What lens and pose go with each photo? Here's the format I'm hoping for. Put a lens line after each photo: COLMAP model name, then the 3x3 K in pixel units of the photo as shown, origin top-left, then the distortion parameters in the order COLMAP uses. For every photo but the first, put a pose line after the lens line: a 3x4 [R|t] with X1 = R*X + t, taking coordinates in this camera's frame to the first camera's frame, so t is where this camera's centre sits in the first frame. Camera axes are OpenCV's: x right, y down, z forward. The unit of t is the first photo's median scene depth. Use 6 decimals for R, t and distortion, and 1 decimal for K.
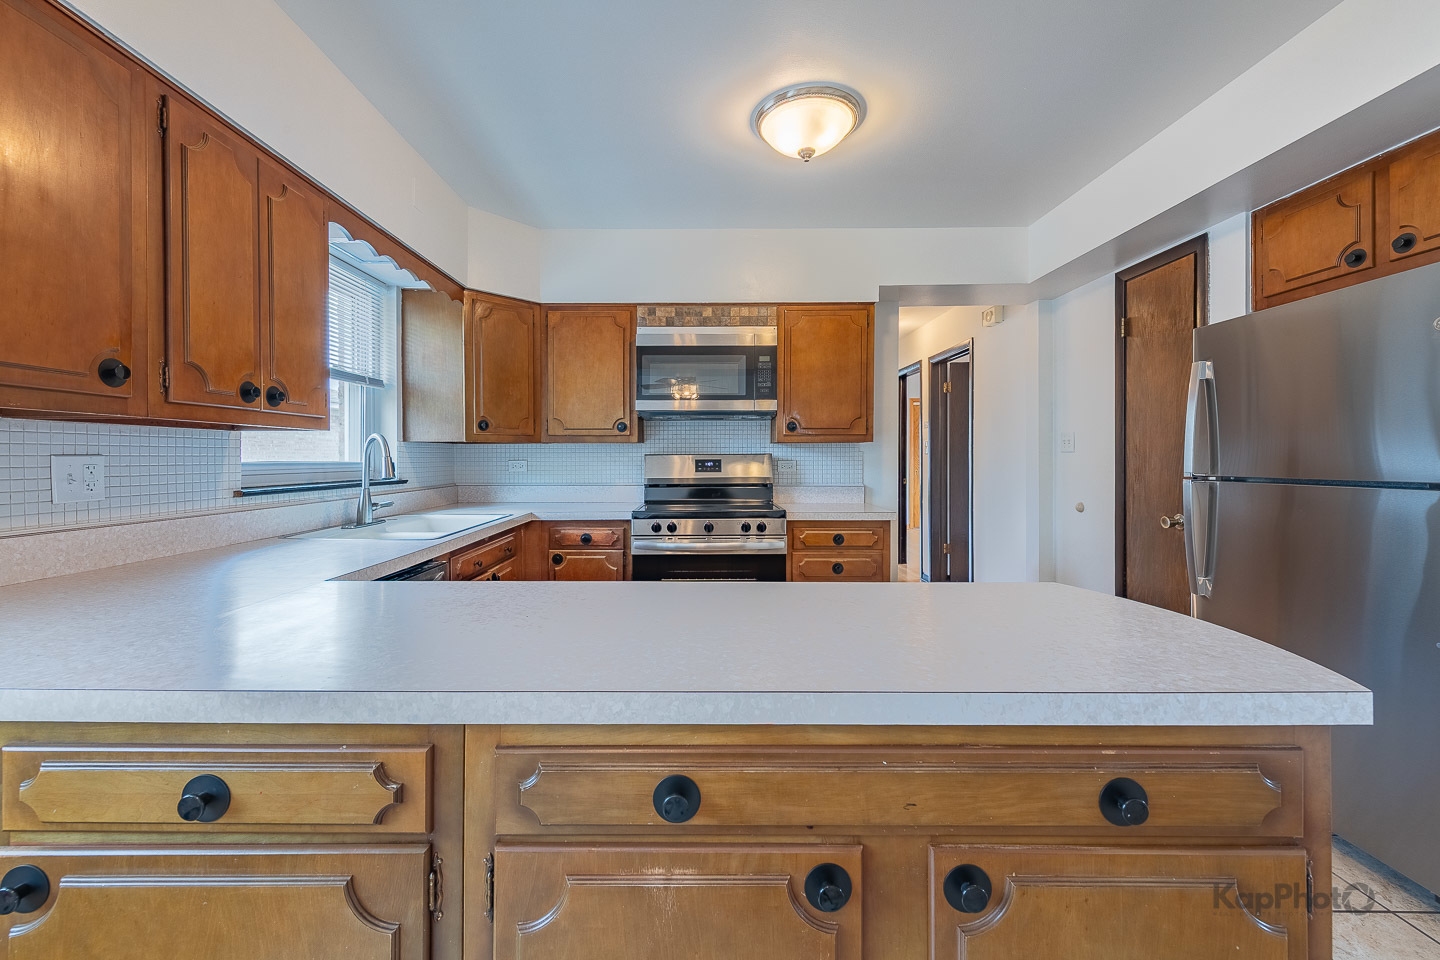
lens RADIAL K [[587.9, 0, 722.4], [0, 587.9, 454.6], [0, 0, 1]] dist [0.008094, -0.001622]
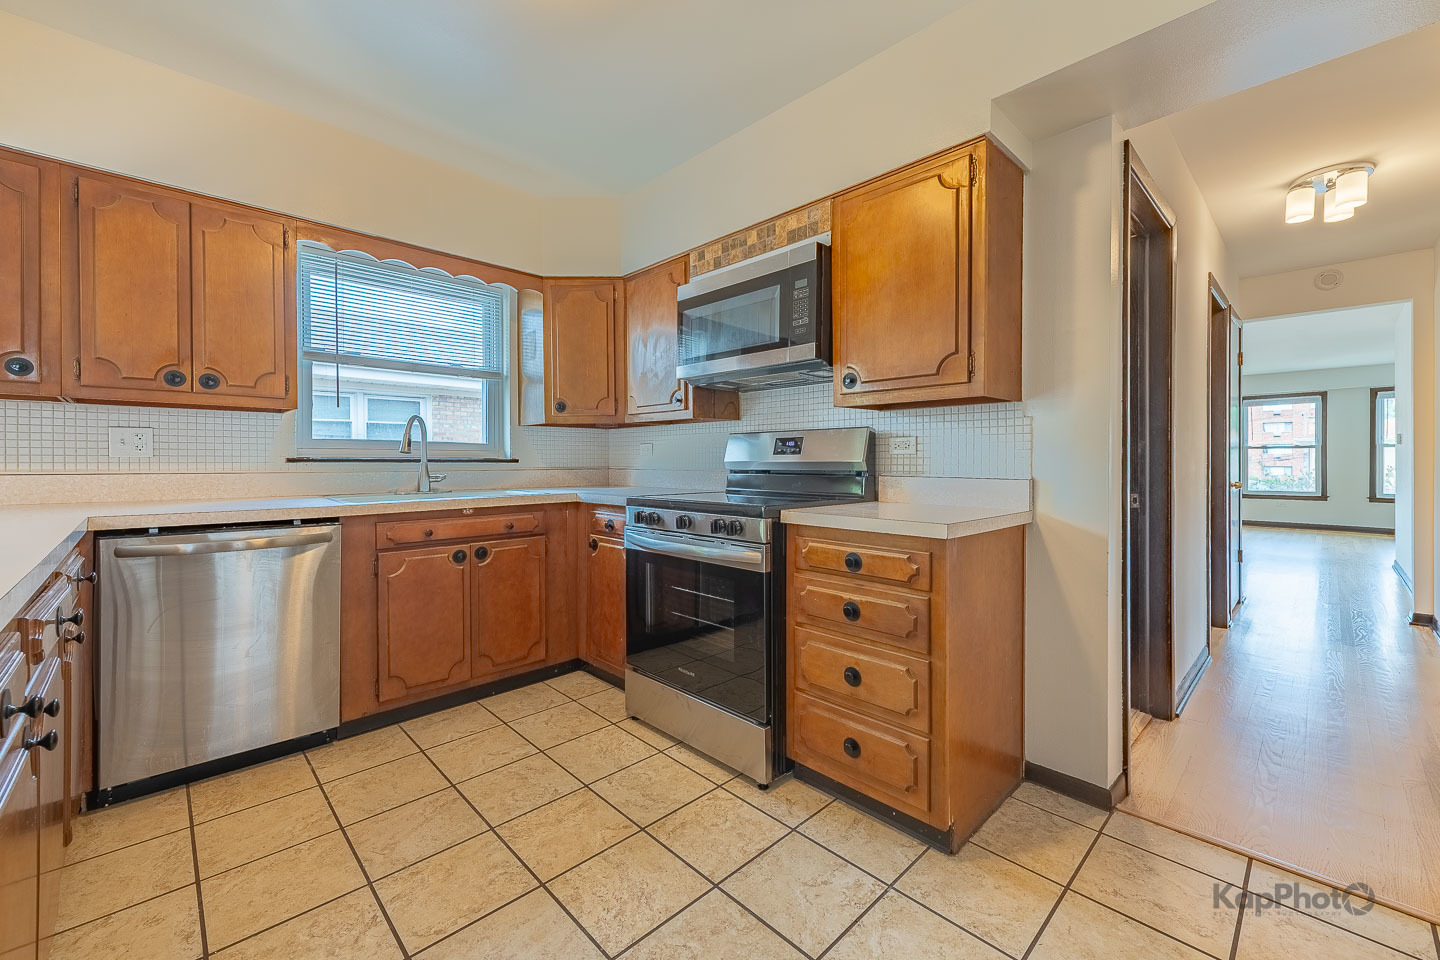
lens RADIAL K [[587.9, 0, 724.8], [0, 587.9, 464.1], [0, 0, 1]] dist [0.008094, -0.001622]
pose [[0.689422, 0.007493, -0.724322, 0.531955], [0.000752, 0.999939, 0.011060, 0.038776], [0.724360, -0.008169, 0.689374, 0.497068]]
